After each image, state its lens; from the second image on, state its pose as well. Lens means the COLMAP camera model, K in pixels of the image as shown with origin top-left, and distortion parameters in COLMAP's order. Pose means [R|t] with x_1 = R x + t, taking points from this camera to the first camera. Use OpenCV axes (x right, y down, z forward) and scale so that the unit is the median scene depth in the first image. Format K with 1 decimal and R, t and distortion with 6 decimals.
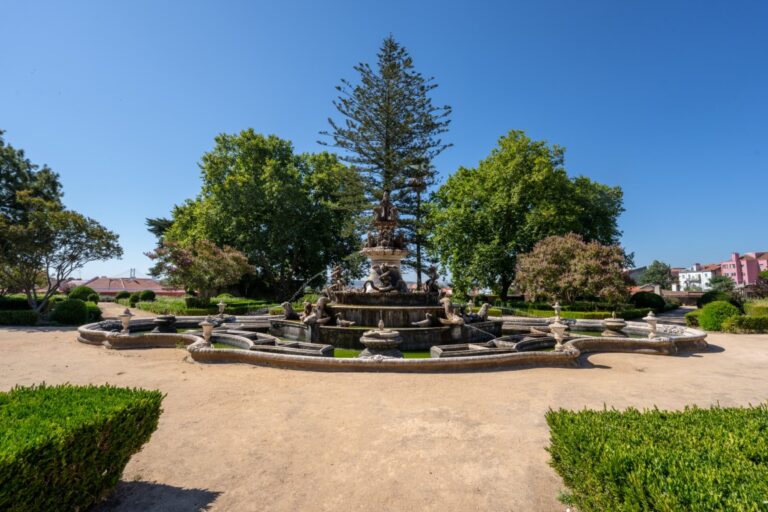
lens RADIAL K [[311.1, 0, 384.0], [0, 311.1, 256.0], [0, 0, 1]] dist [0.000049, -0.000032]
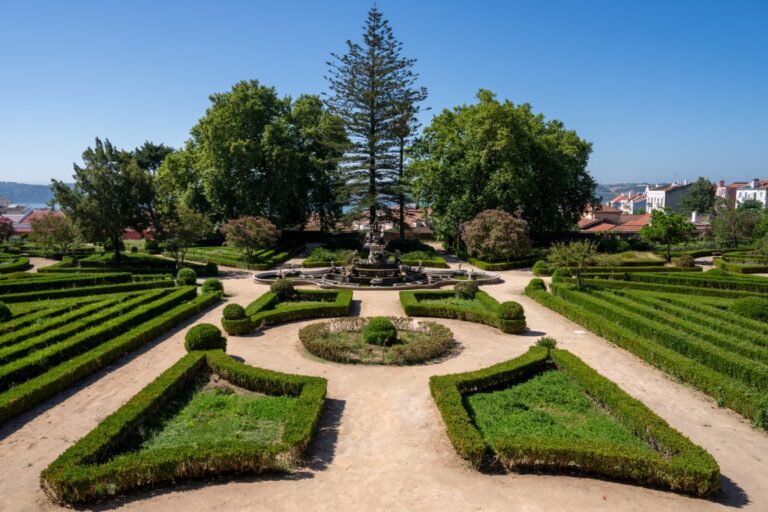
lens RADIAL K [[630.9, 0, 392.7], [0, 630.9, 215.5], [0, 0, 1]] dist [-0.158903, 0.152587]
pose [[0.997881, -0.008193, 0.064542, -0.065109], [-0.002496, 0.986490, 0.163804, -0.367498], [-0.065012, -0.163618, 0.984379, -1.323355]]
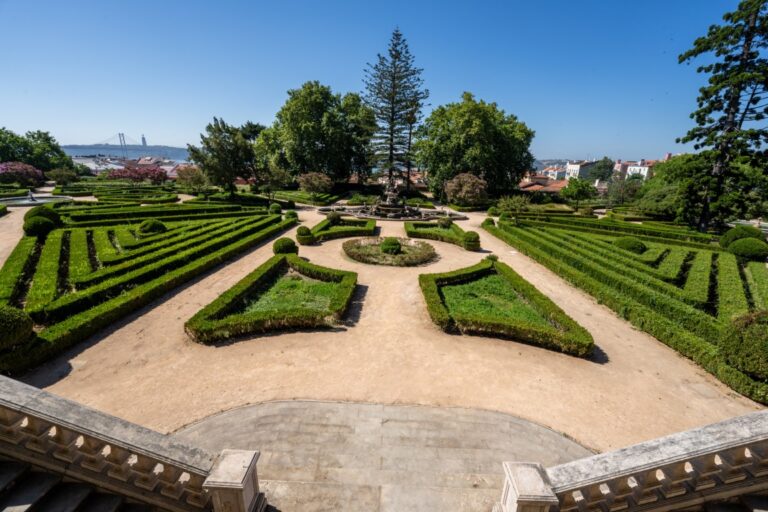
lens RADIAL K [[365.8, 0, 384.0], [0, 365.8, 268.2], [0, 0, 1]] dist [0.000176, -0.015772]
pose [[0.999638, 0.021675, 0.015916, -0.052535], [-0.026244, 0.915389, 0.401713, -0.354383], [-0.005862, -0.401986, 0.915627, -1.271101]]
